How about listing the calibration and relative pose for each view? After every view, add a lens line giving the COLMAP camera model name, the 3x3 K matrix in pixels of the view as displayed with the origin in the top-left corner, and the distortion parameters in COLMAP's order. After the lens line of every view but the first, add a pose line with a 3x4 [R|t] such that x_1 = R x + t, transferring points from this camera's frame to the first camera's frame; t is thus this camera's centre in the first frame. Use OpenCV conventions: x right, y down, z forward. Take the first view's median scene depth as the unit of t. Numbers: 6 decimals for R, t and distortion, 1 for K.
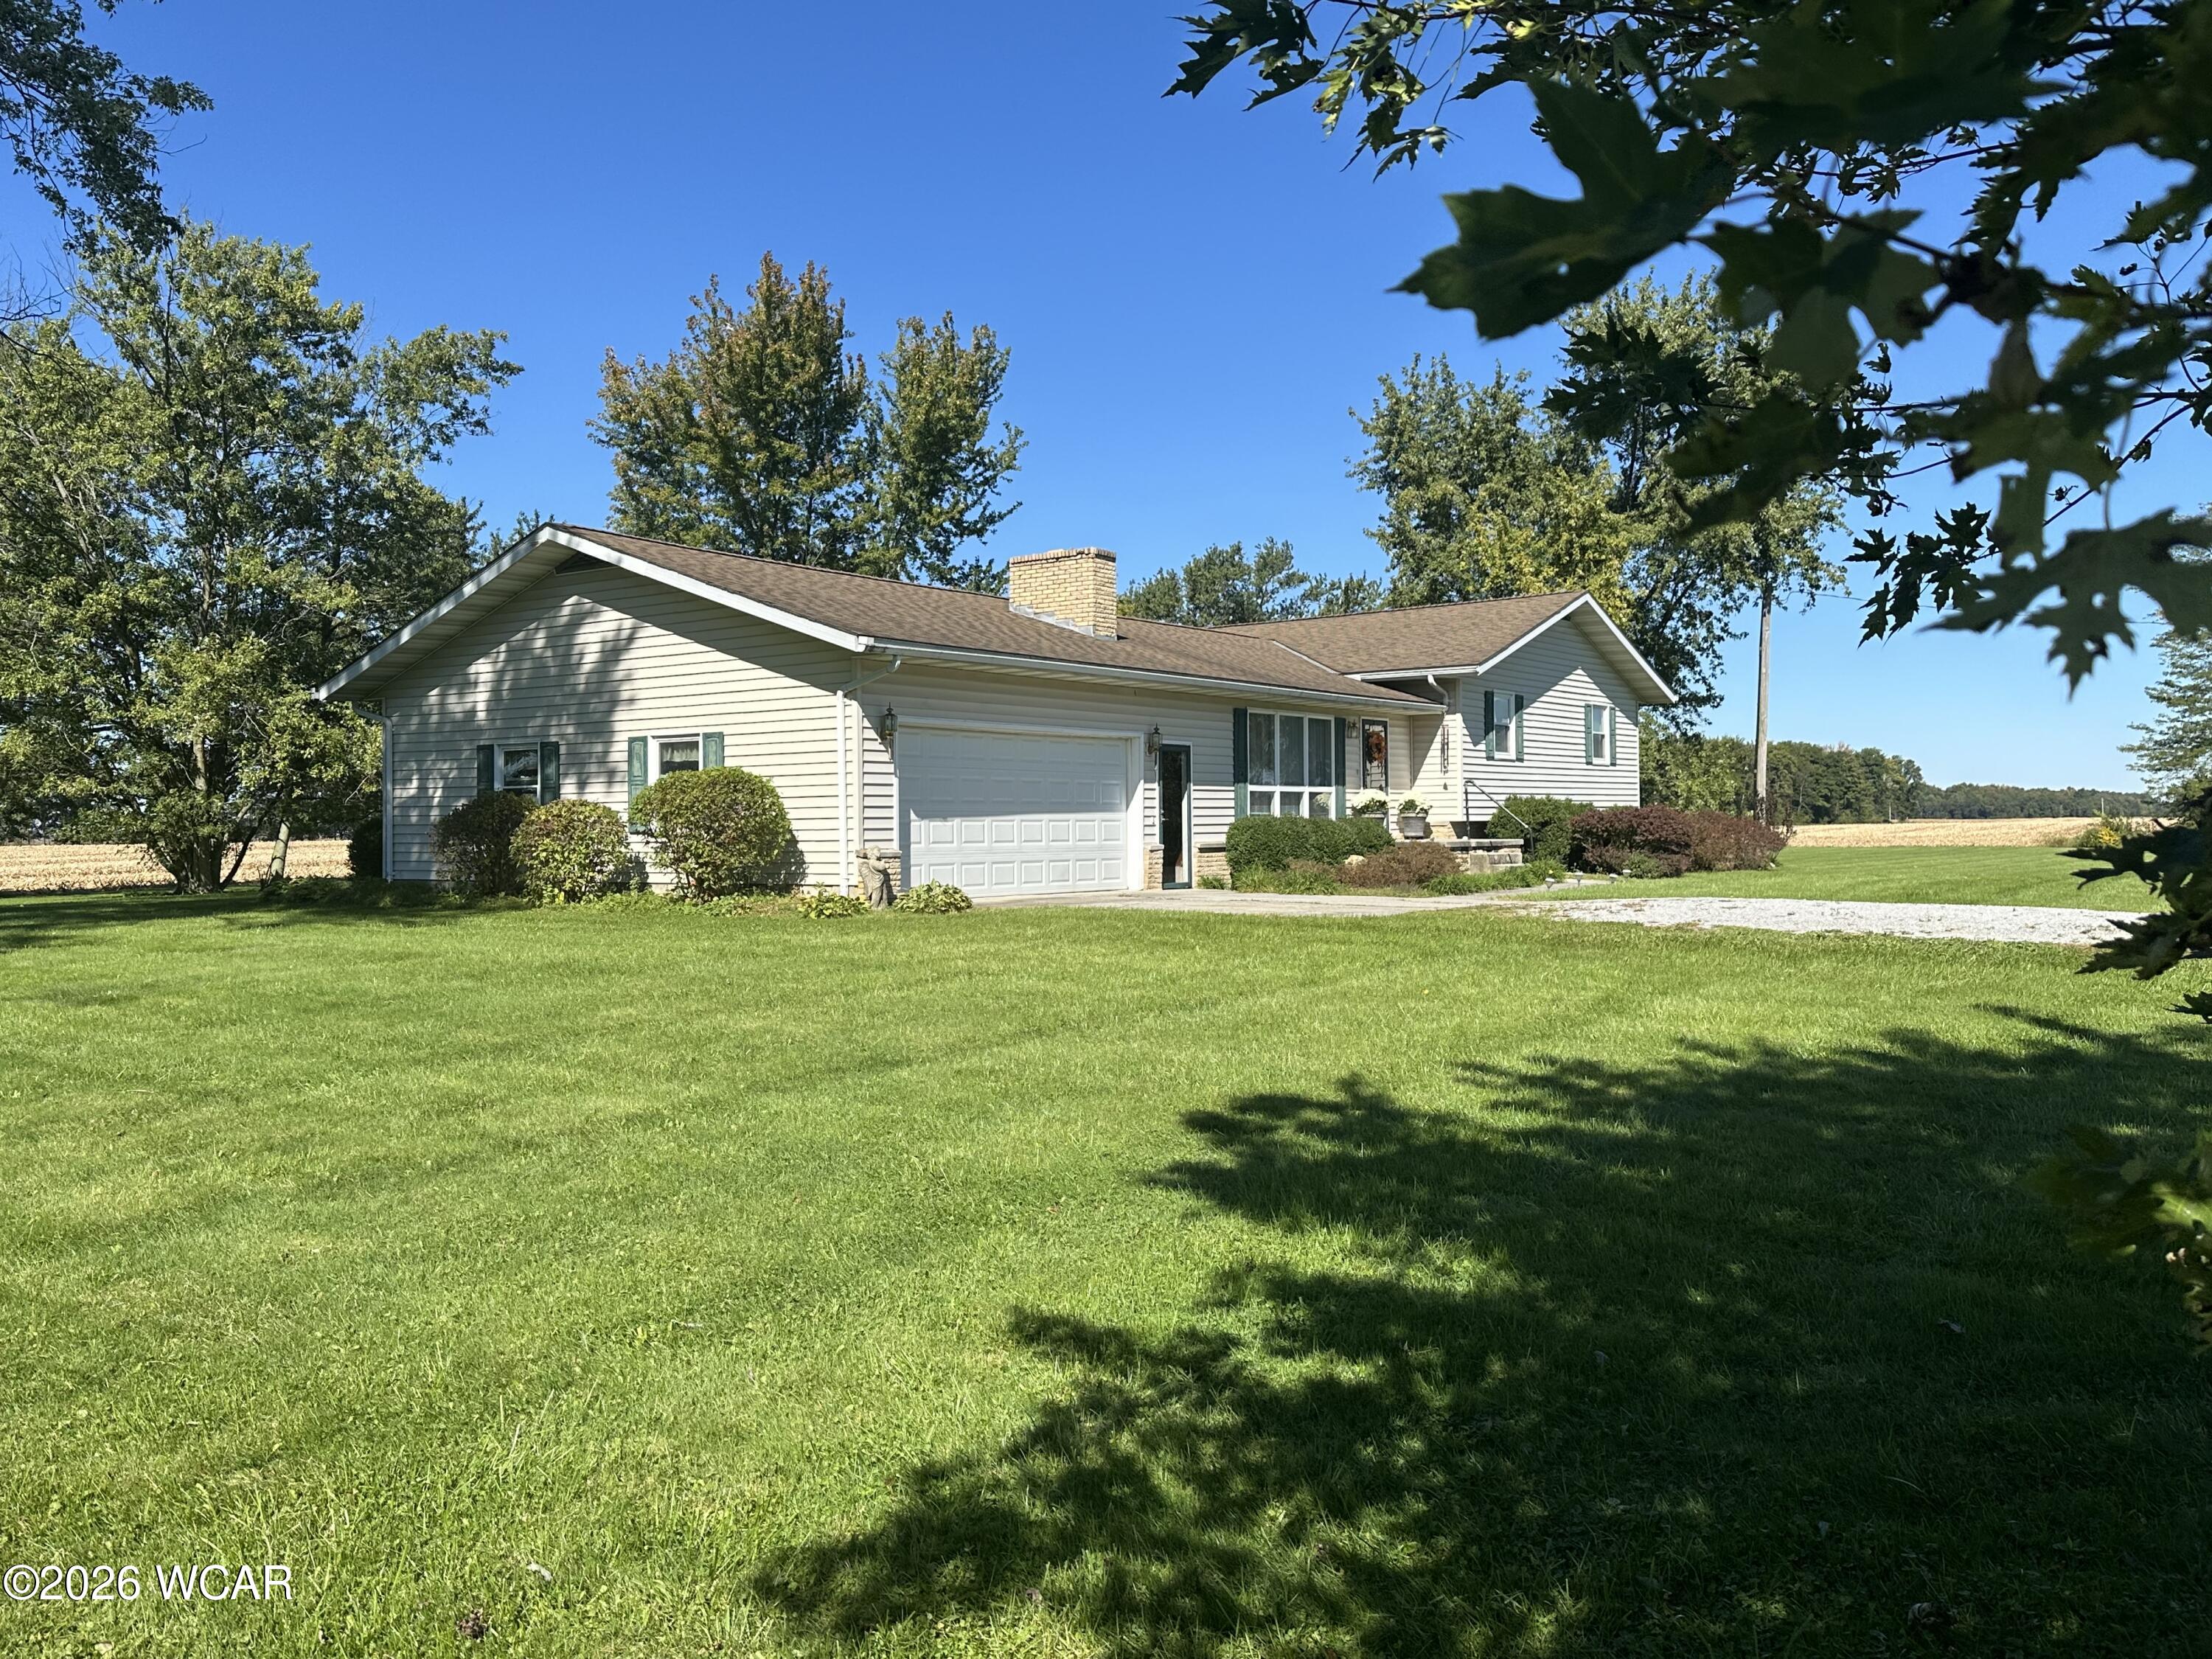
lens RADIAL K [[1627.6, 0, 1106.0], [0, 1627.6, 829.5], [0, 0, 1]] dist [0.101449, 0.000114]
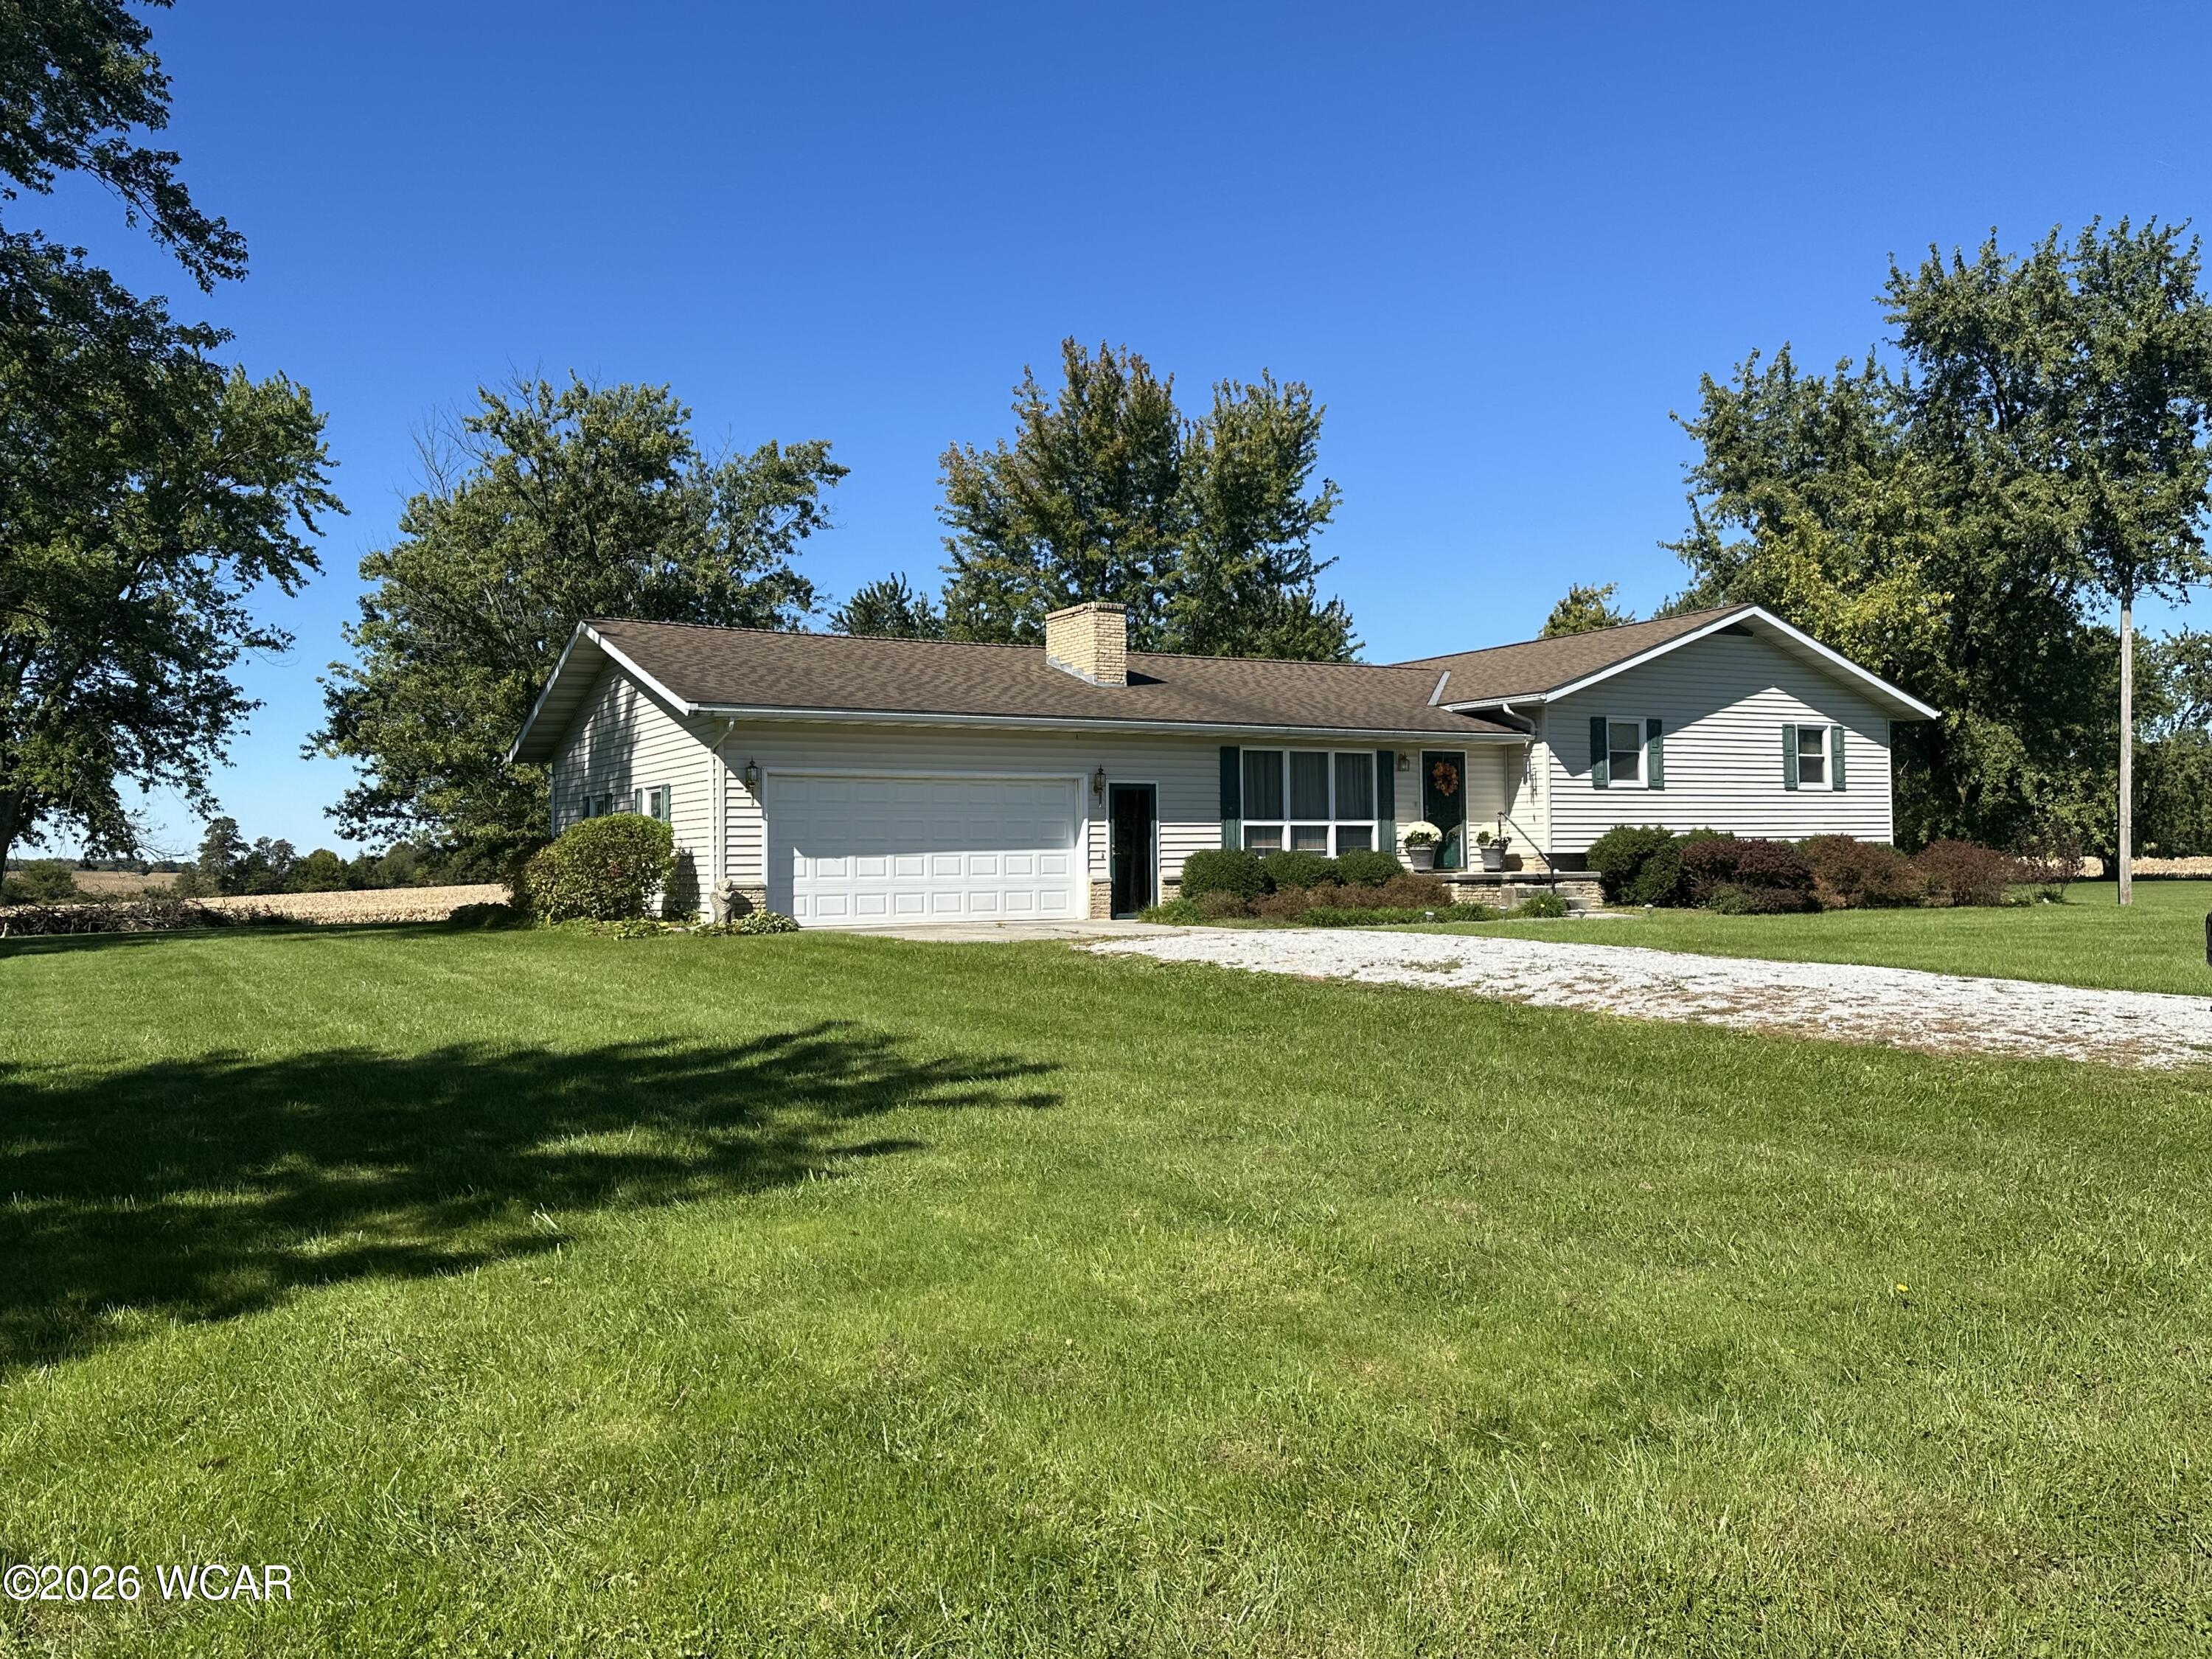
lens RADIAL K [[1627.6, 0, 1106.0], [0, 1627.6, 829.5], [0, 0, 1]] dist [0.101449, 0.000114]
pose [[0.929069, -0.011567, -0.369726, 0.332781], [0.003961, 0.999765, -0.021322, 0.000359], [0.369886, 0.018345, 0.928896, 0.004115]]
